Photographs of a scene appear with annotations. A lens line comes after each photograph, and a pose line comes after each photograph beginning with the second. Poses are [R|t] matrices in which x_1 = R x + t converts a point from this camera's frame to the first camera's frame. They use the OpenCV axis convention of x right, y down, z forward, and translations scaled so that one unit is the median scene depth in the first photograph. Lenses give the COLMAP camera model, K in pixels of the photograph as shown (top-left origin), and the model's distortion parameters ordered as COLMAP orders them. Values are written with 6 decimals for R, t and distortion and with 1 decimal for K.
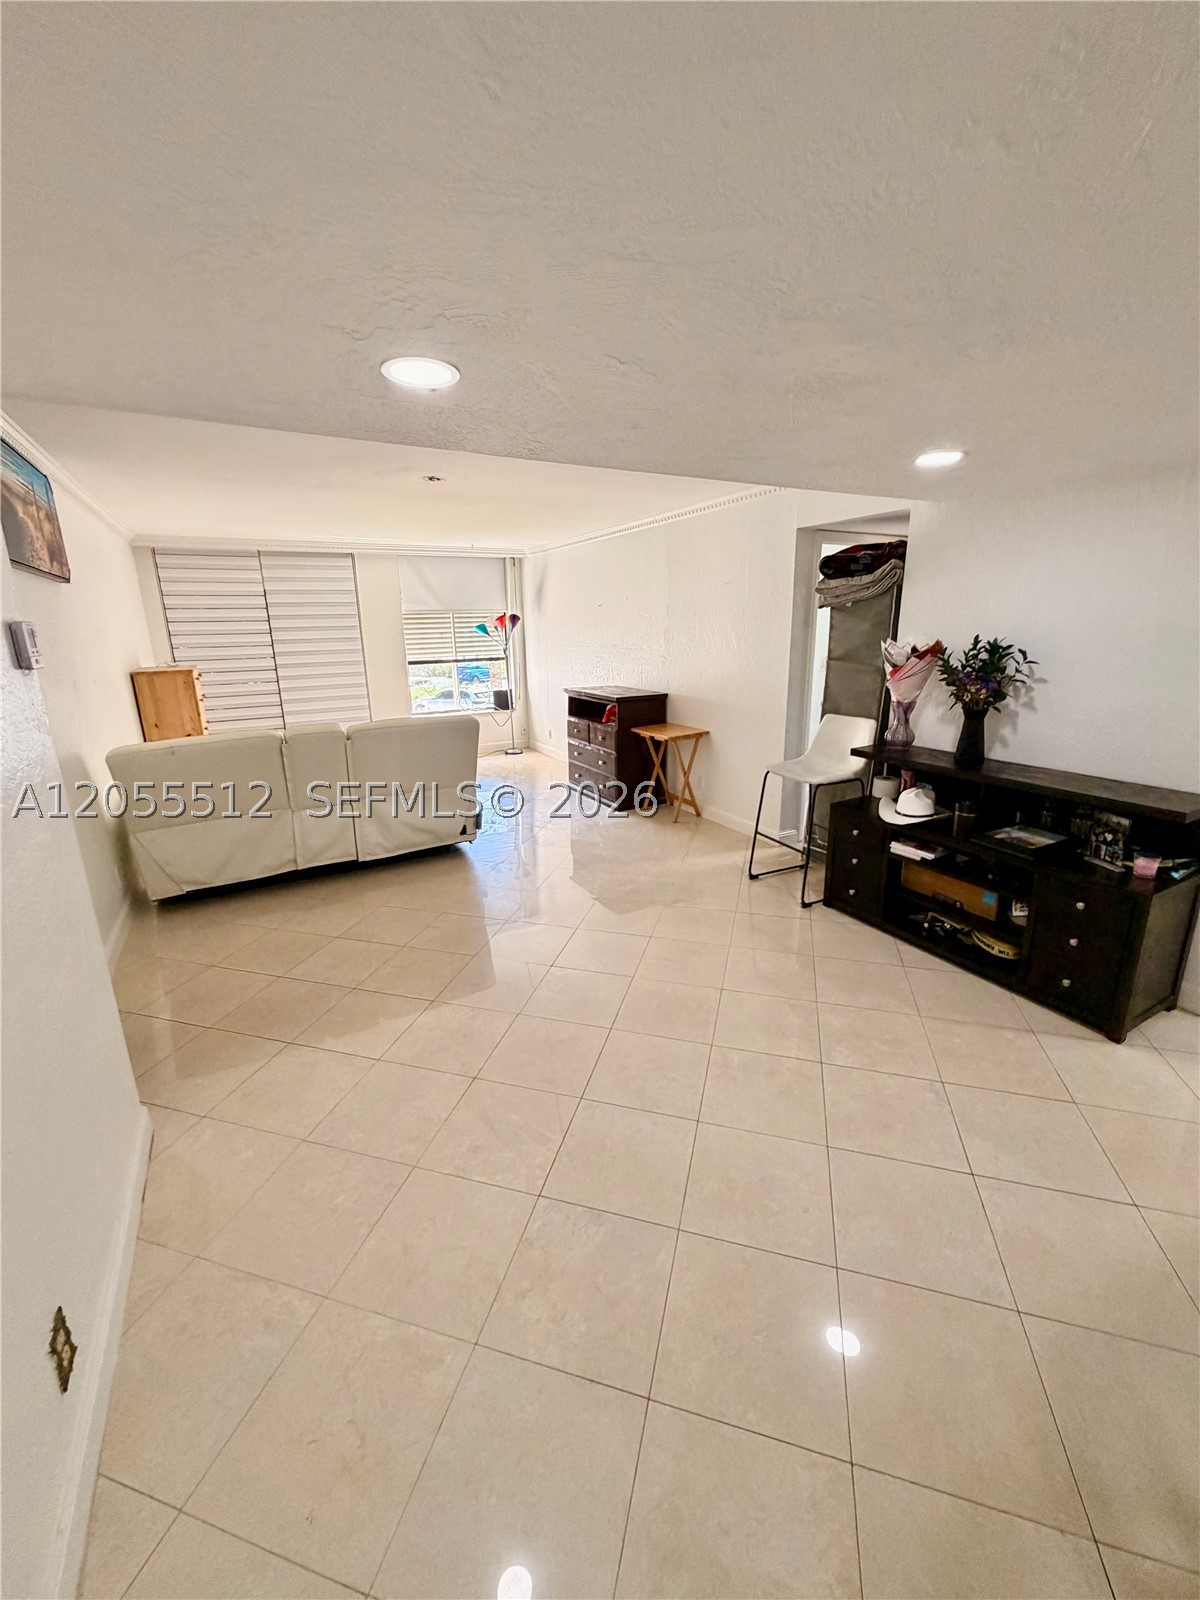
lens RADIAL K [[639.0, 0, 597.8], [0, 639.0, 802.2], [0, 0, 1]] dist [-0.002860, 0.000476]
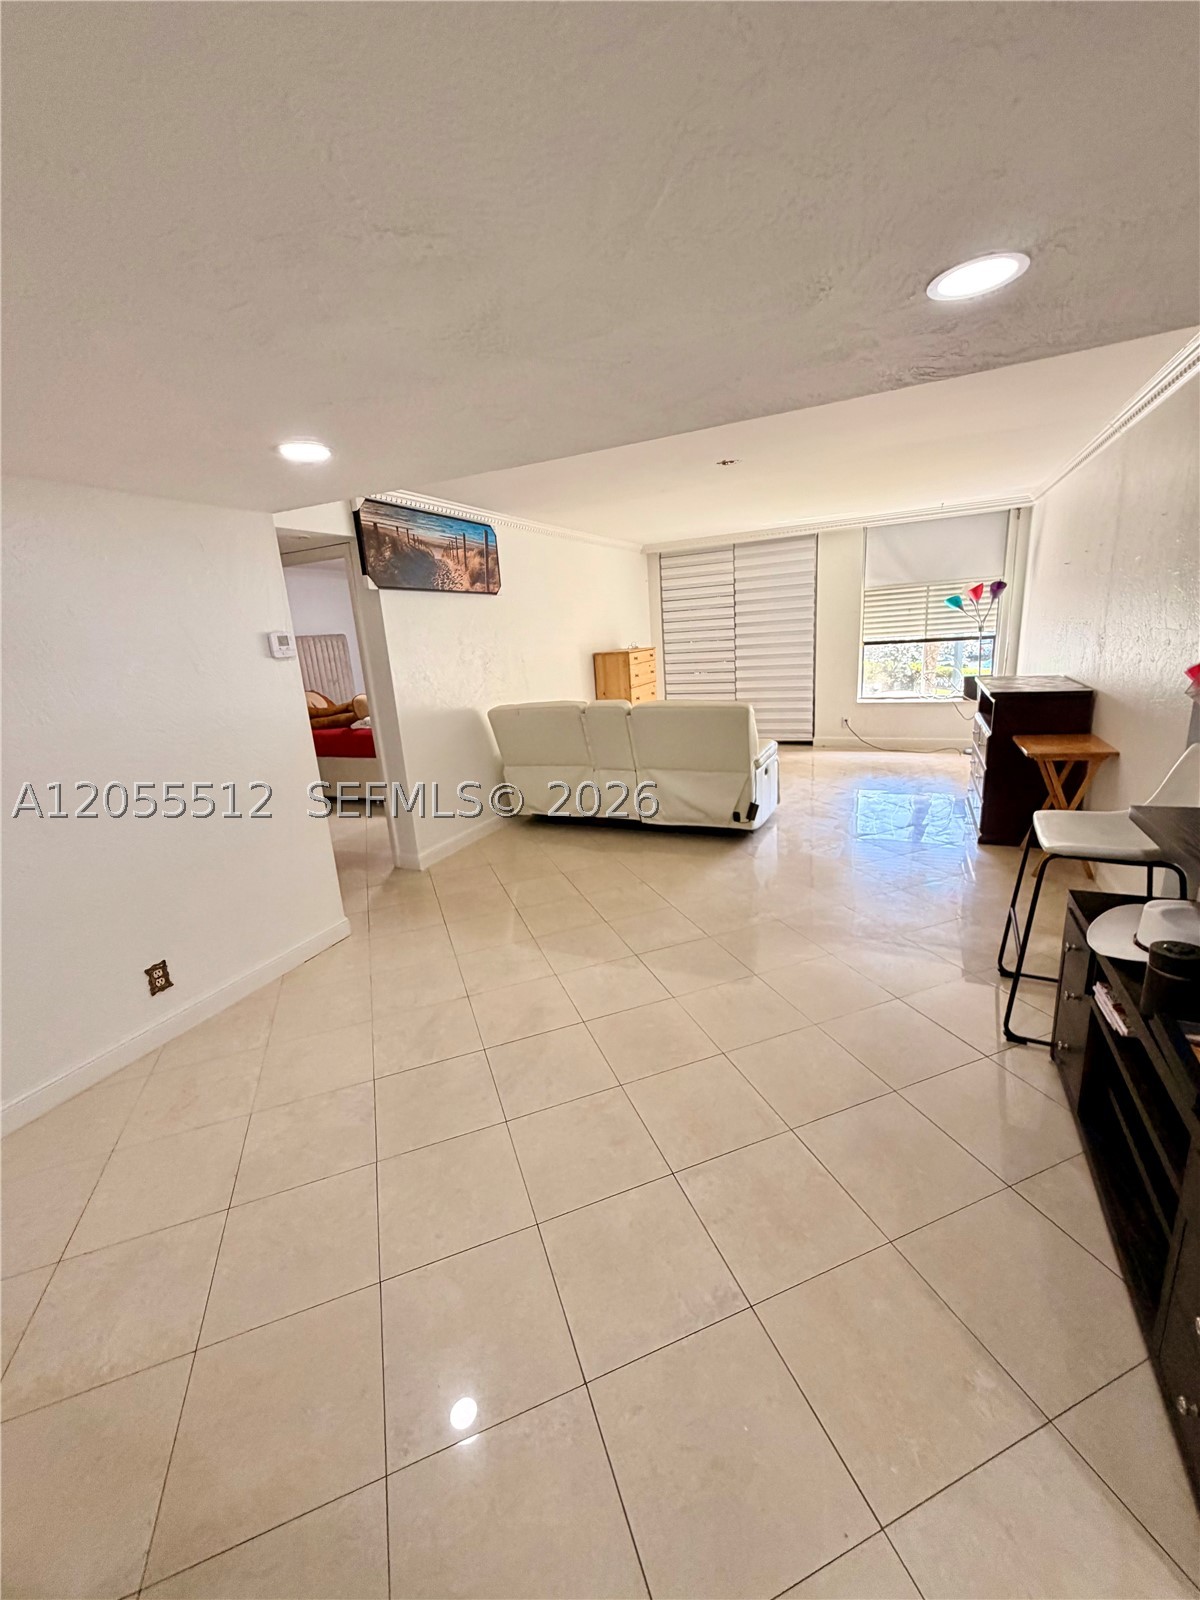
lens RADIAL K [[639.0, 0, 597.1], [0, 639.0, 799.3], [0, 0, 1]] dist [-0.002860, 0.000476]
pose [[0.585170, 0.187434, -0.788952, 0.486580], [-0.162723, 0.980272, 0.112194, -0.065000], [0.794416, 0.062728, 0.604125, 0.253248]]
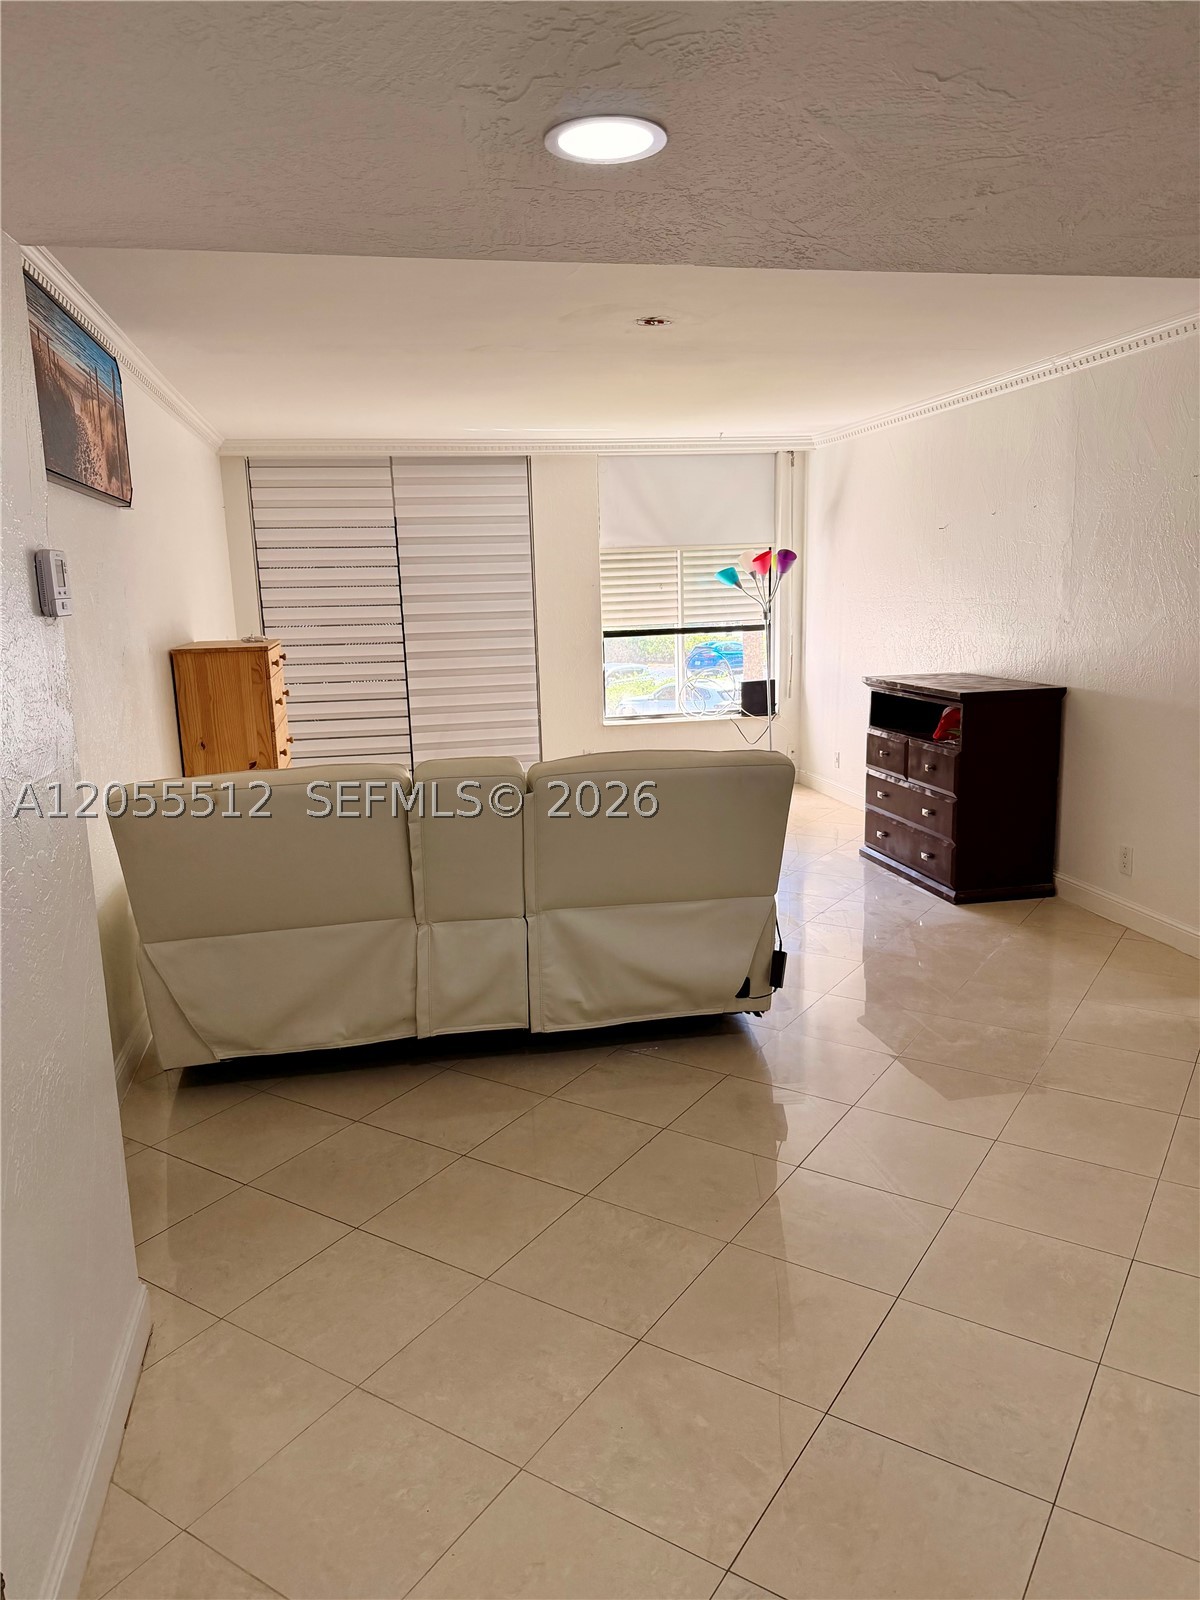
lens RADIAL K [[1129.2, 0, 585.9], [0, 1129.2, 814.7], [0, 0, 1]] dist [0.033133, -0.045898]
pose [[0.952727, 0.051596, -0.299415, 0.025389], [-0.070156, 0.996202, -0.051565, 0.014506], [0.295617, 0.070133, 0.952729, -0.005043]]
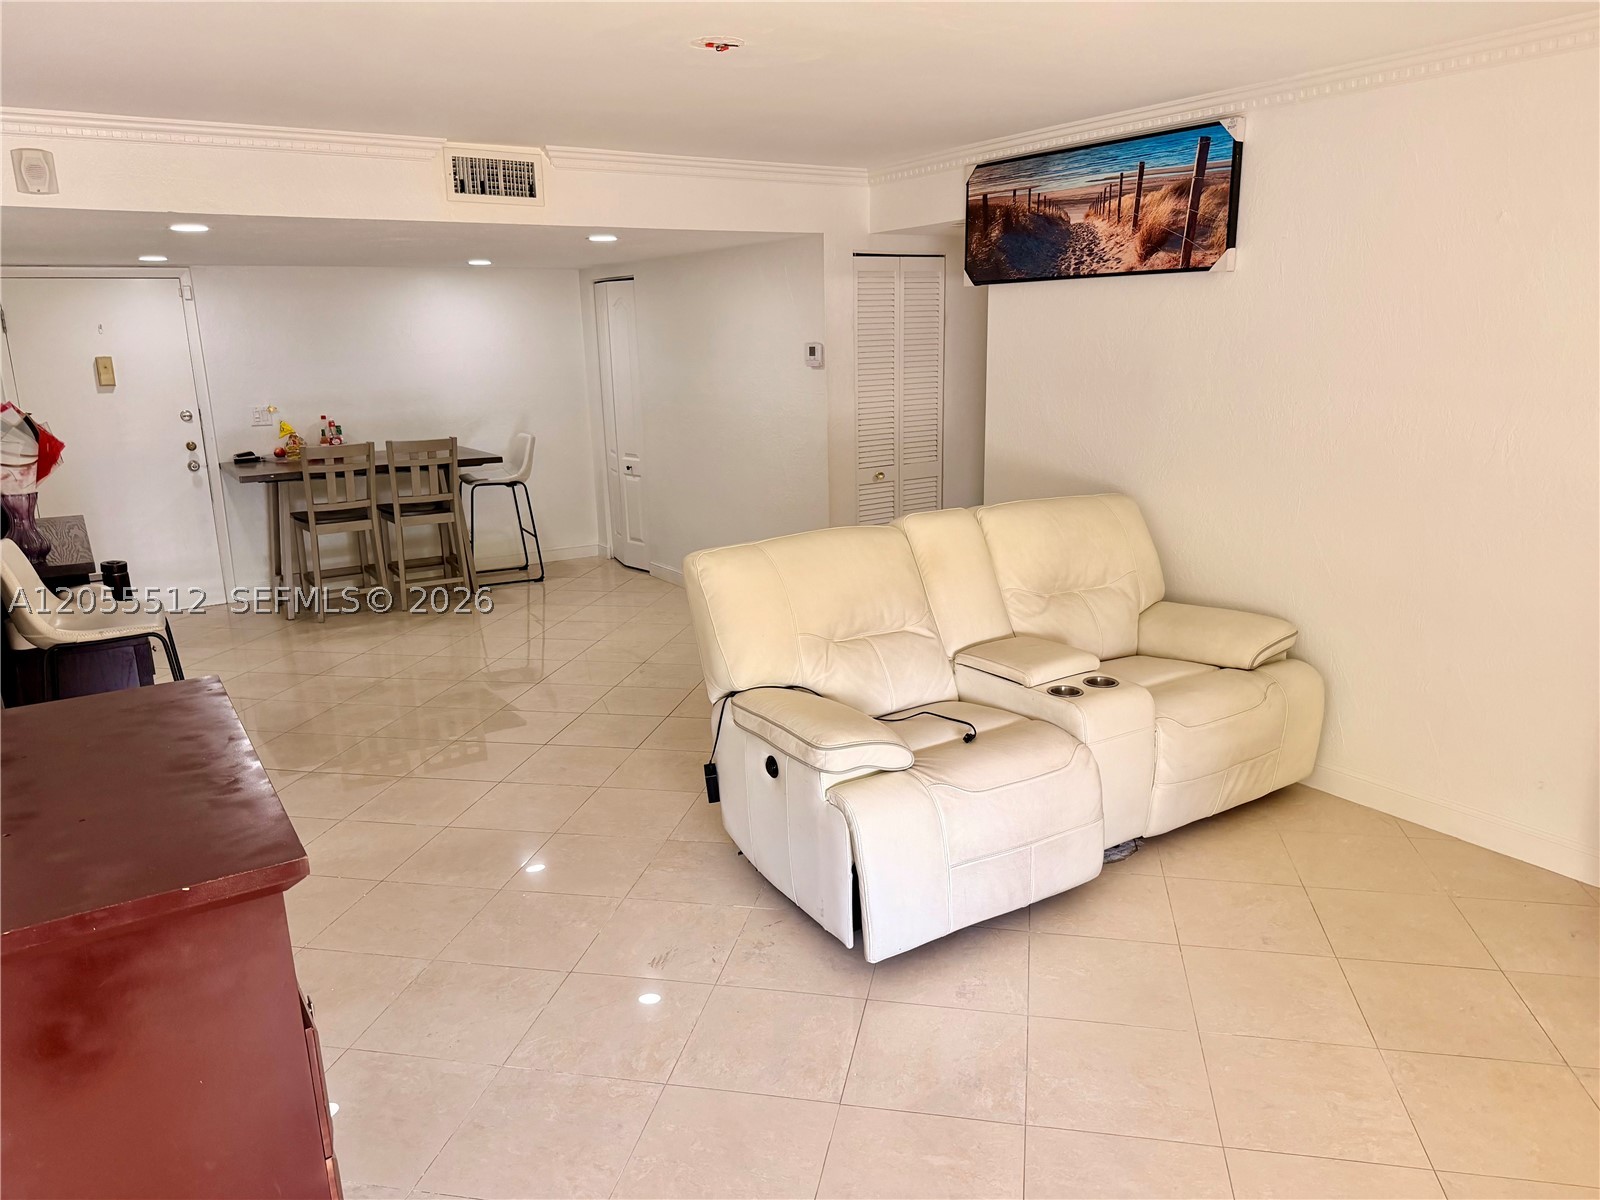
lens RADIAL K [[1129.2, 0, 814.8], [0, 1129.2, 628.5], [0, 0, 1]] dist [0.033133, -0.045898]
pose [[-0.995392, 0.061332, -0.073705, -0.227194], [0.015724, 0.862682, 0.505502, -0.531881], [0.094588, 0.502014, -0.859671, 1.844827]]
